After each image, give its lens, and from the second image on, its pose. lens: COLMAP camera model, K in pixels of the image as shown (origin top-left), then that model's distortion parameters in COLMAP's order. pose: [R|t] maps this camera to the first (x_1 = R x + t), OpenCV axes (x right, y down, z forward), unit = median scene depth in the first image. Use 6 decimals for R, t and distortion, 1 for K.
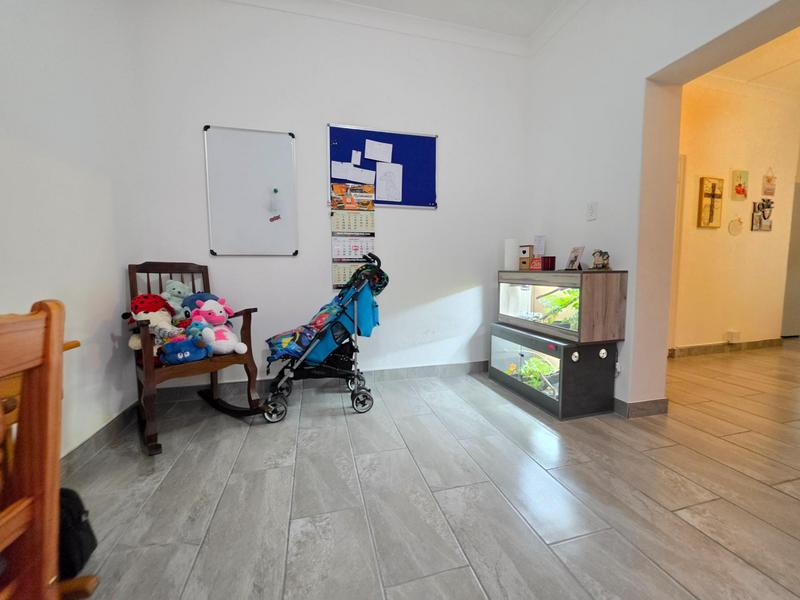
lens RADIAL K [[320.7, 0, 399.4], [0, 320.7, 298.1], [0, 0, 1]] dist [-0.006777, 0.000217]
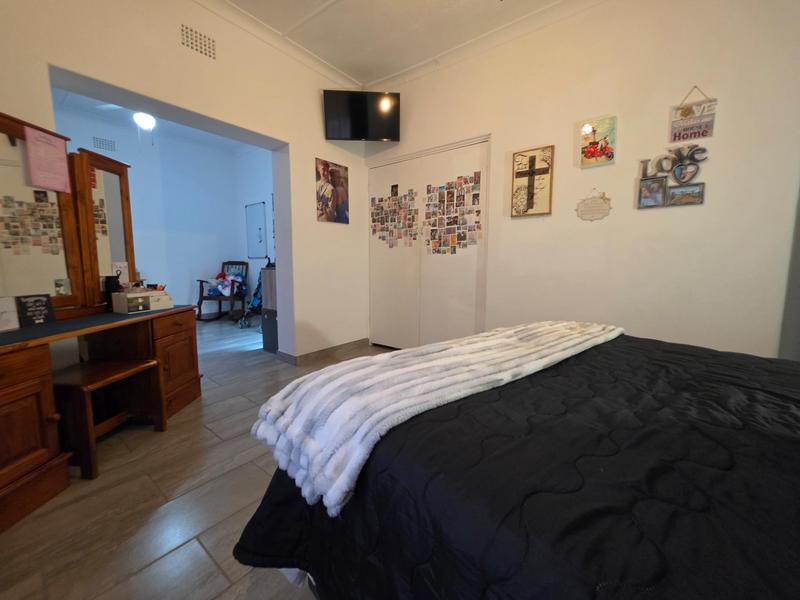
lens RADIAL K [[320.7, 0, 400.9], [0, 320.7, 299.8], [0, 0, 1]] dist [-0.006777, 0.000217]
pose [[0.604192, 0.099696, -0.790577, 1.416368], [-0.081332, 0.994676, 0.063276, -0.046485], [0.792677, 0.026068, 0.609084, 0.302918]]
